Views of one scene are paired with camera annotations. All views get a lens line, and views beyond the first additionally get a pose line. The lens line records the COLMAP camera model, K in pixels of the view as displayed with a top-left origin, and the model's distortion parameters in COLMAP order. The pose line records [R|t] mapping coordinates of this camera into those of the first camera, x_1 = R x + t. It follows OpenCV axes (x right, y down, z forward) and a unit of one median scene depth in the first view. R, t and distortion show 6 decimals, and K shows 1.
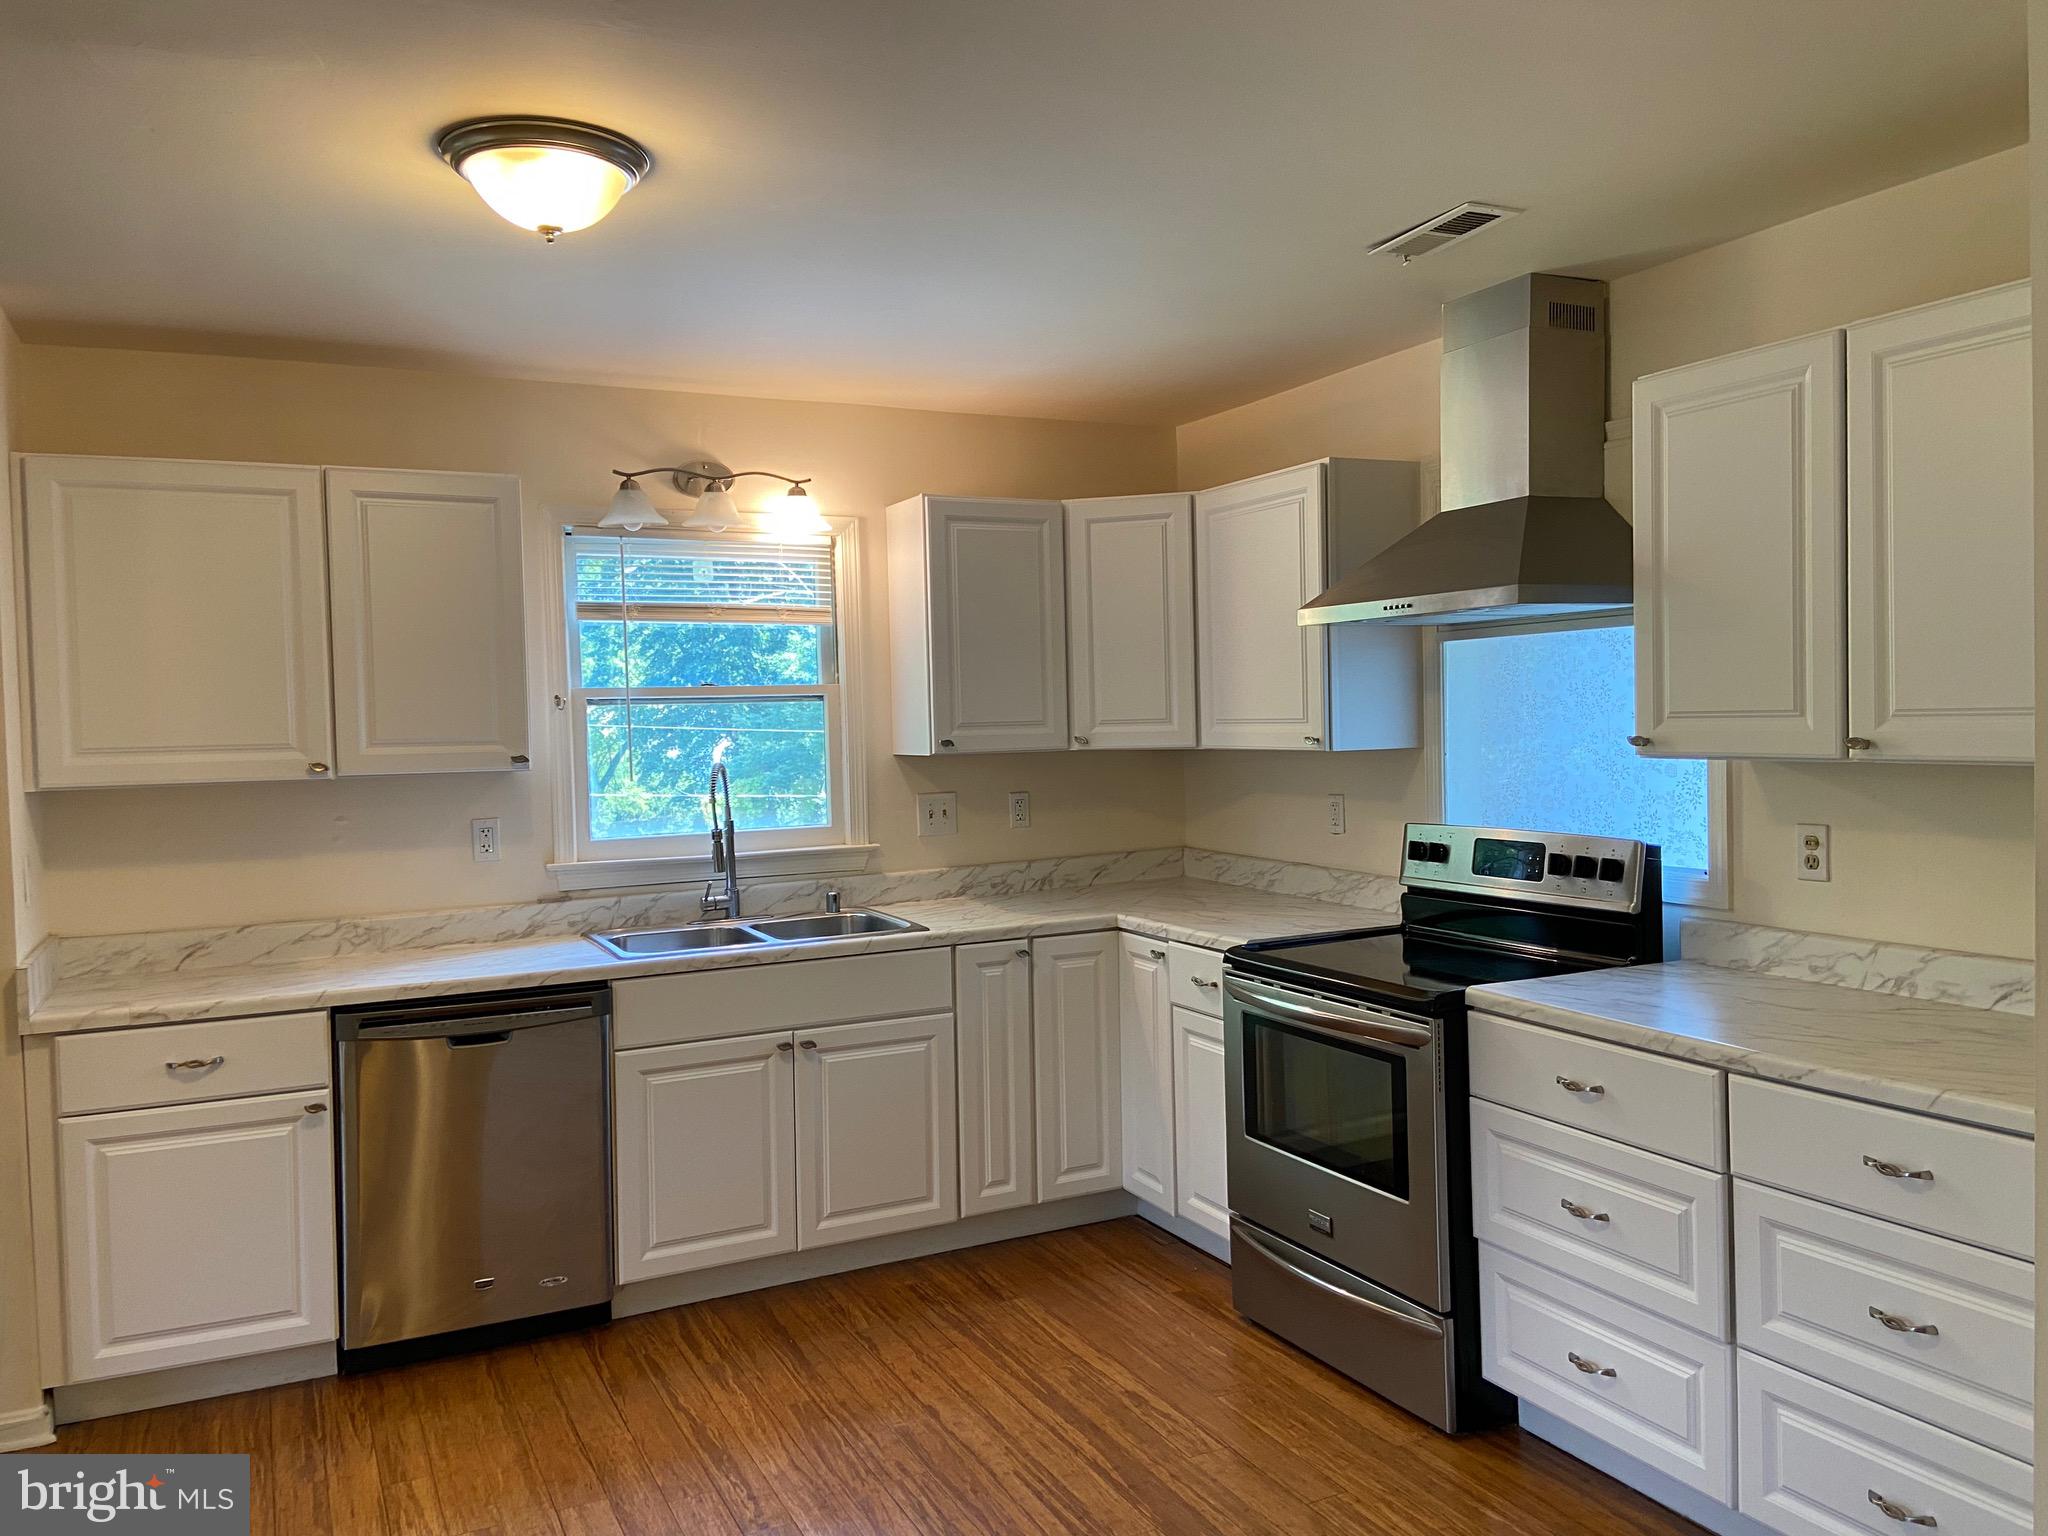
lens RADIAL K [[1546.3, 0, 1041.6], [0, 1546.3, 741.1], [0, 0, 1]] dist [0.127728, -0.154769]
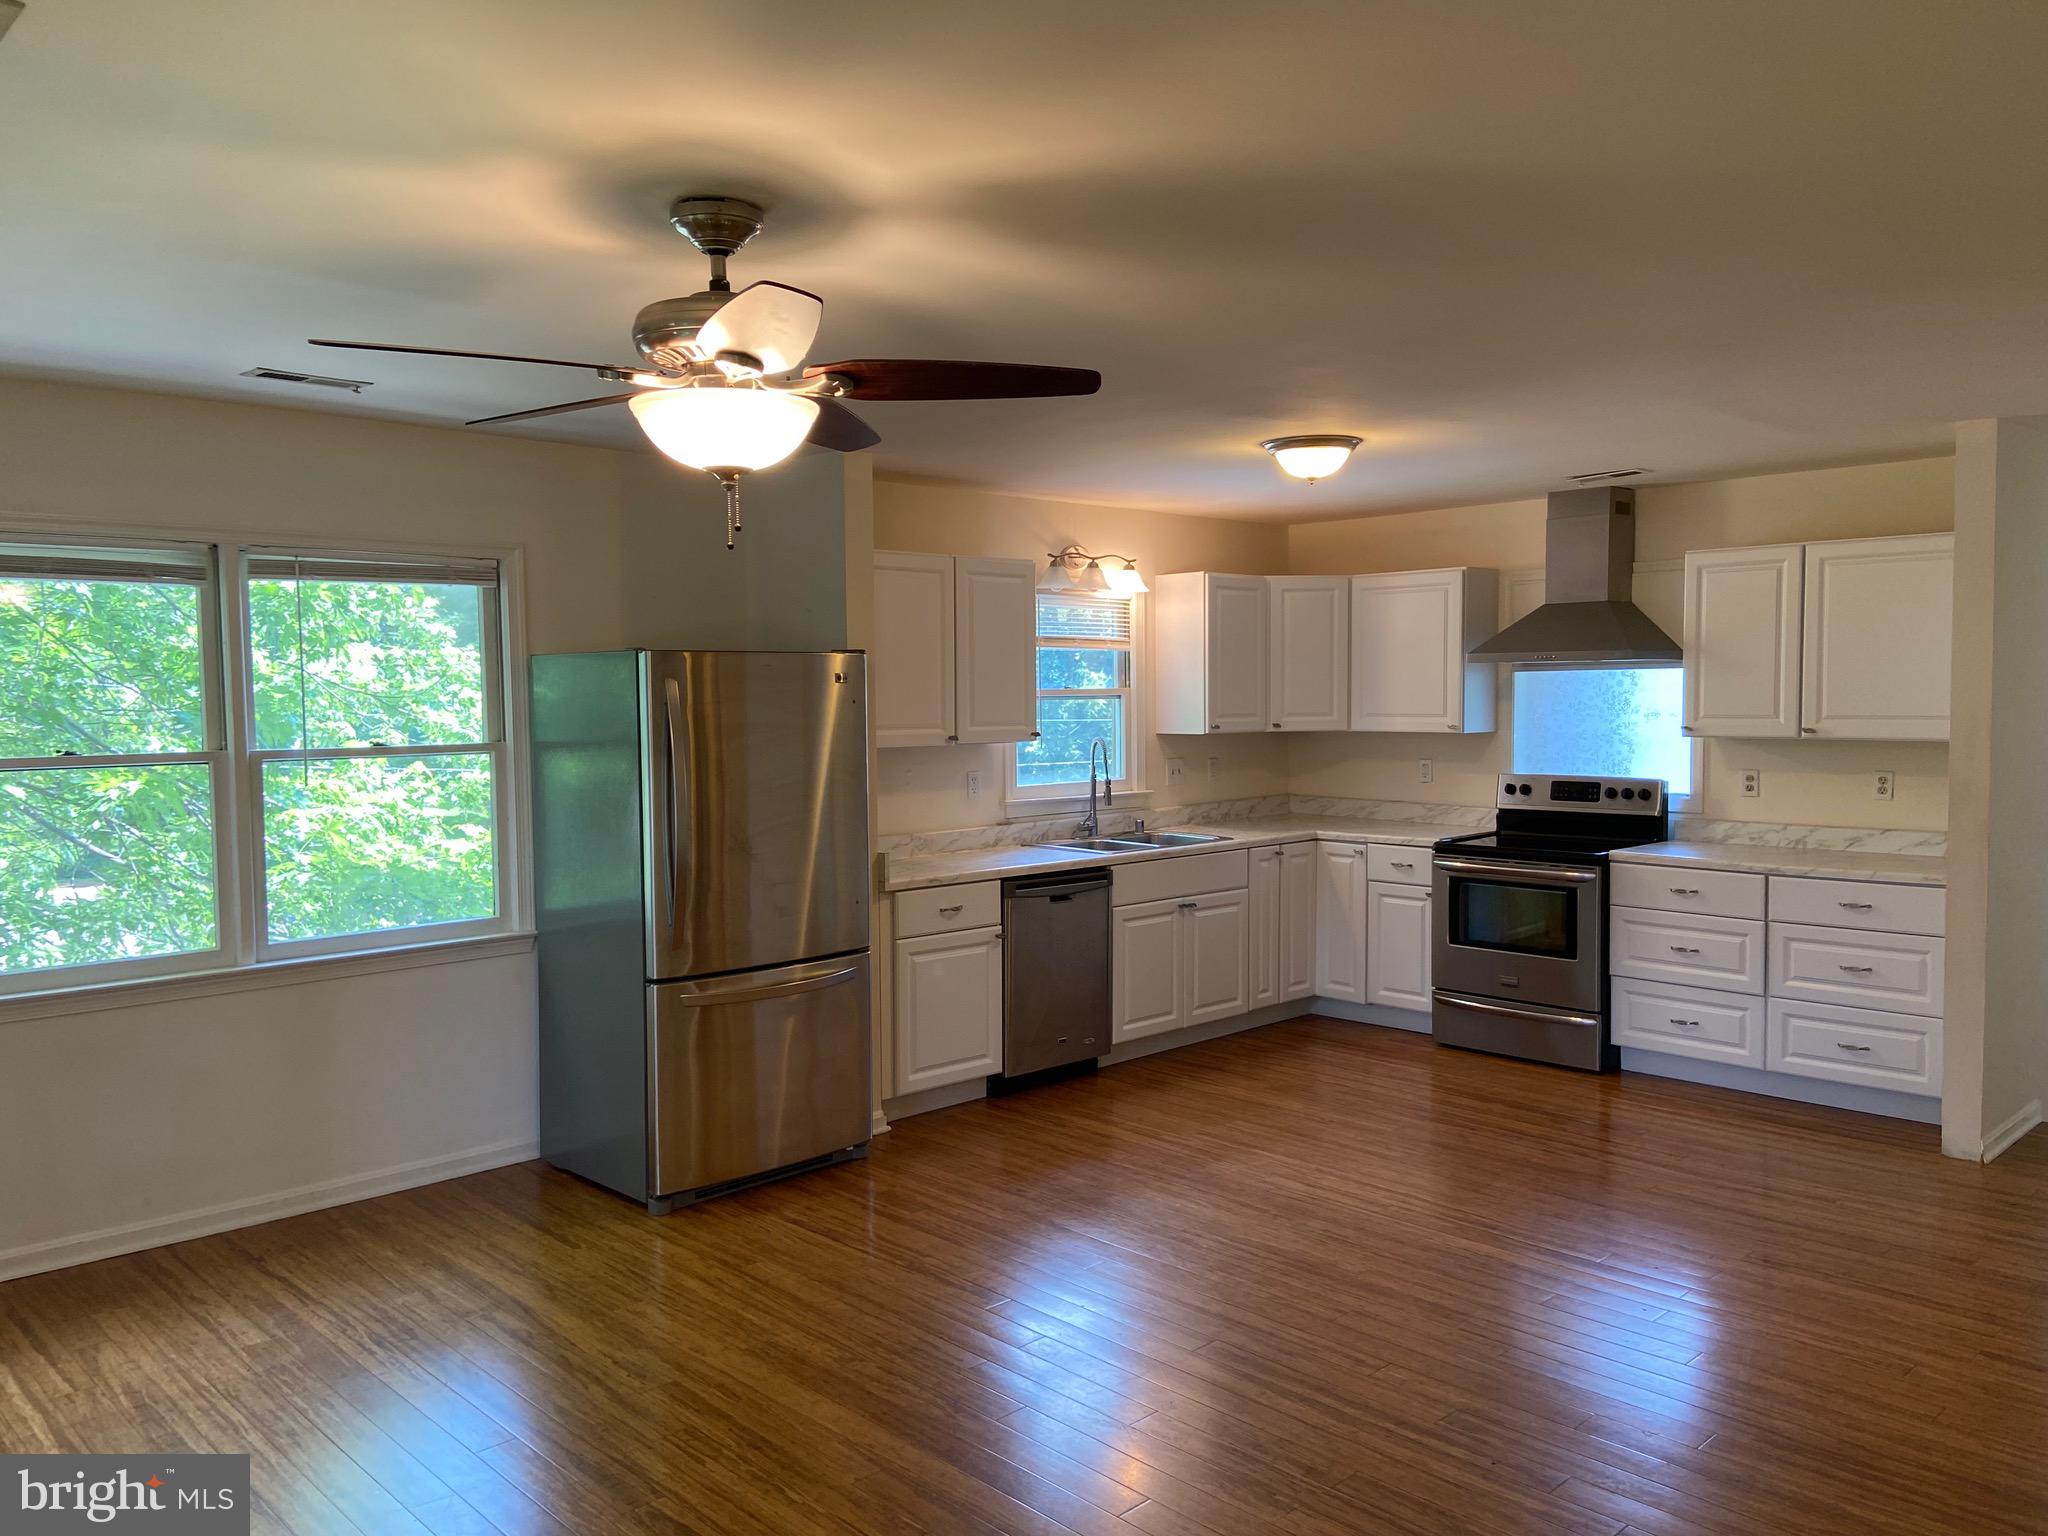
lens RADIAL K [[1546.3, 0, 1041.6], [0, 1546.3, 741.1], [0, 0, 1]] dist [0.127728, -0.154769]
pose [[0.951216, 0.005592, 0.308475, -0.868246], [-0.008566, 0.999929, 0.008288, 0.005281], [-0.308407, -0.010526, 0.951196, -0.570765]]
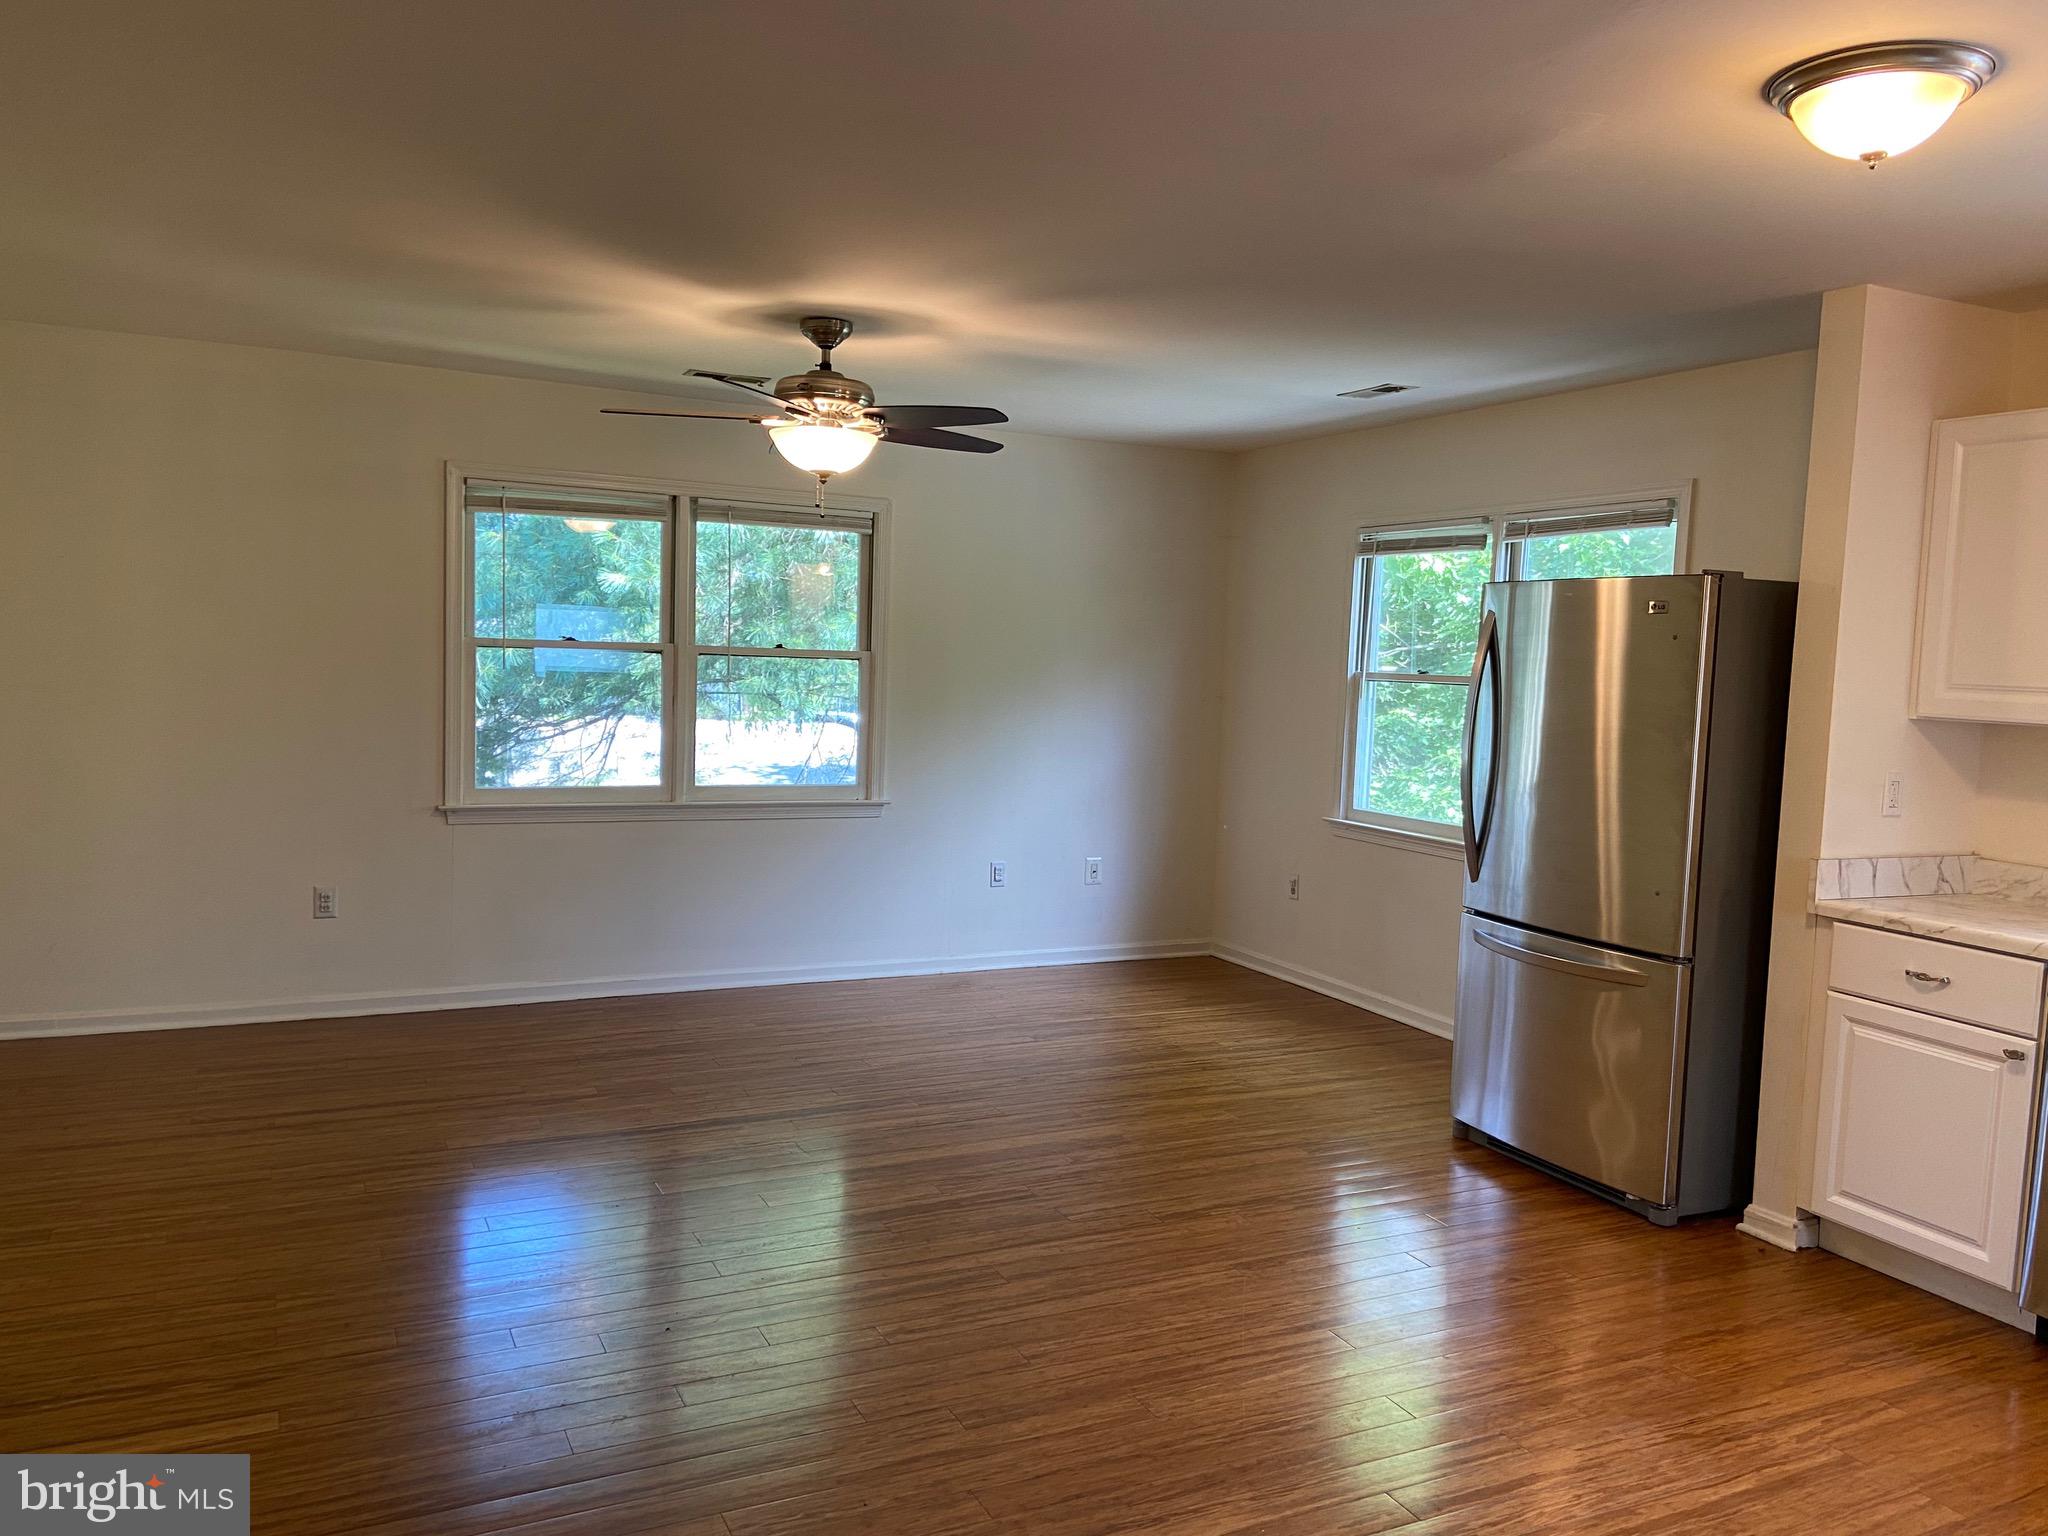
lens RADIAL K [[1546.3, 0, 1041.6], [0, 1546.3, 741.1], [0, 0, 1]] dist [0.127728, -0.154769]
pose [[-0.002727, 0.081744, -0.996650, 0.479503], [-0.054238, 0.995174, 0.081772, -0.011026], [0.998524, 0.054280, 0.001720, 0.350789]]
